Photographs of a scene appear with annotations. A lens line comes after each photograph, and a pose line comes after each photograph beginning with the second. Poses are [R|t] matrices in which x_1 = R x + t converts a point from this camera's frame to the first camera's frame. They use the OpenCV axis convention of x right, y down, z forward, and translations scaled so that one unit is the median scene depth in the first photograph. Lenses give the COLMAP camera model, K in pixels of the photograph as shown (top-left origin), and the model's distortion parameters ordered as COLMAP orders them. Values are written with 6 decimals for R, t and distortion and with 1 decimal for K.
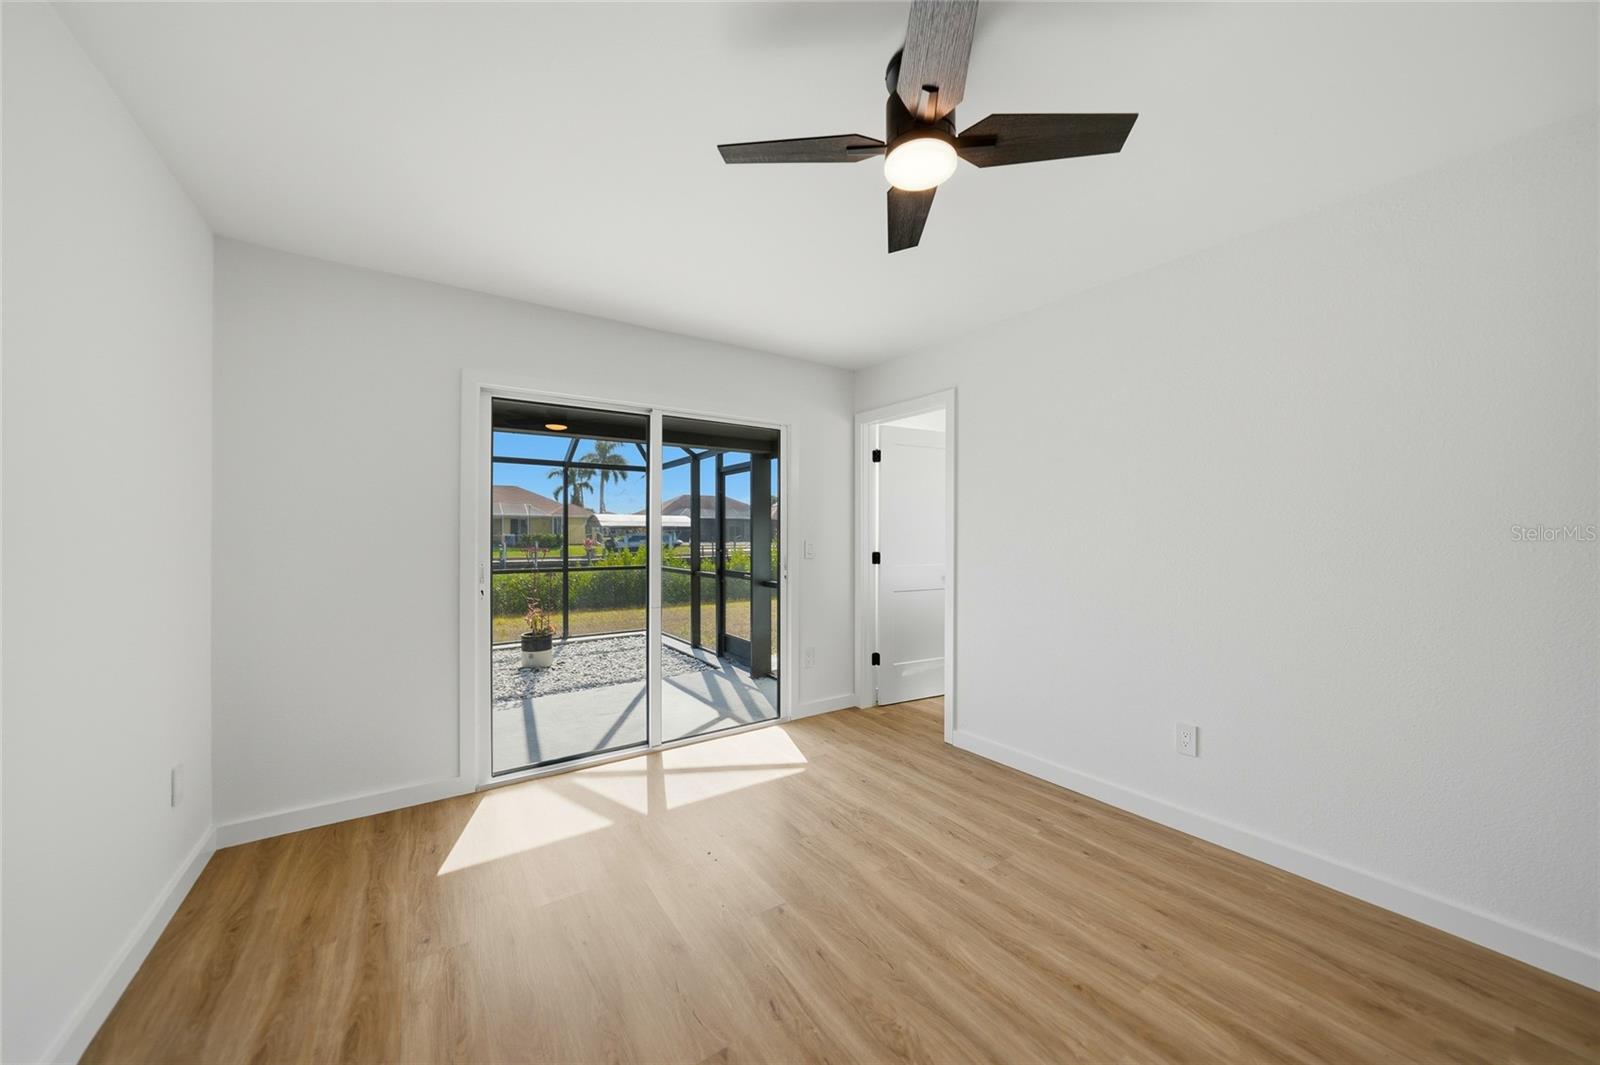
lens RADIAL K [[559.7, 0, 802.6], [0, 559.7, 528.2], [0, 0, 1]] dist [-0.027943, 0.006270]
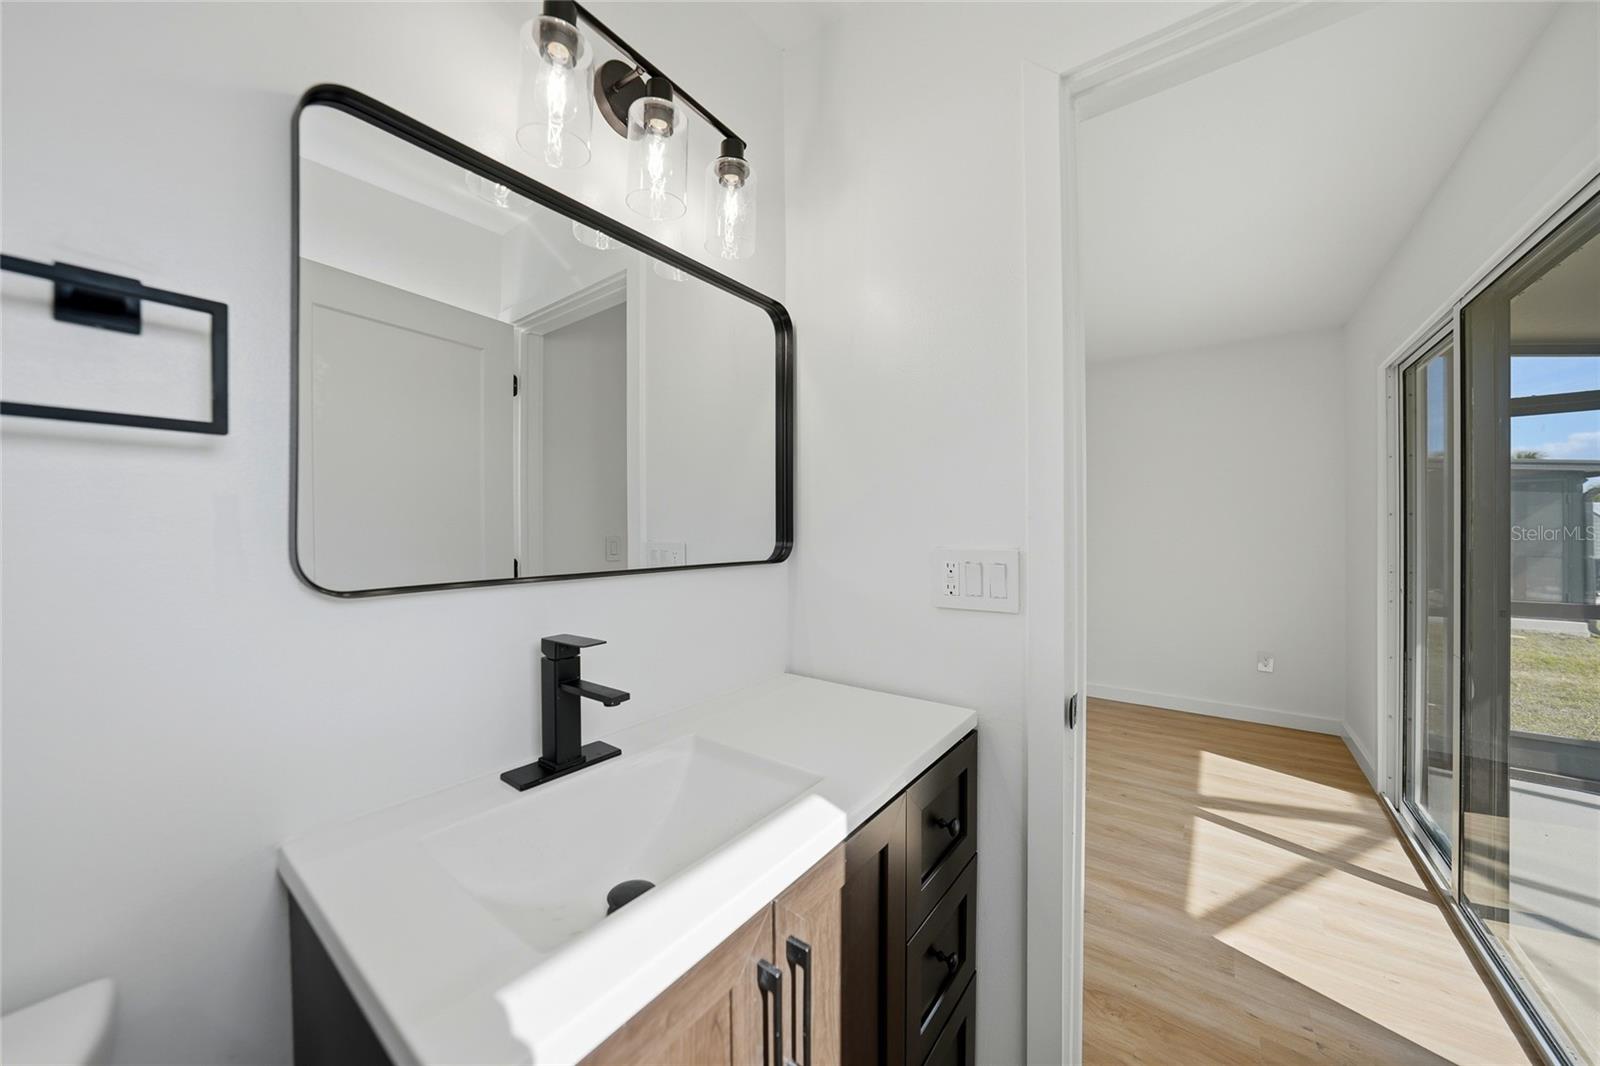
lens RADIAL K [[559.7, 0, 802.6], [0, 559.7, 528.7], [0, 0, 1]] dist [-0.027943, 0.006270]
pose [[-0.949381, 0.003159, -0.314112, 0.624772], [0.005128, 0.999972, -0.005441, 0.014618], [0.314087, -0.006776, -0.949370, 1.527618]]
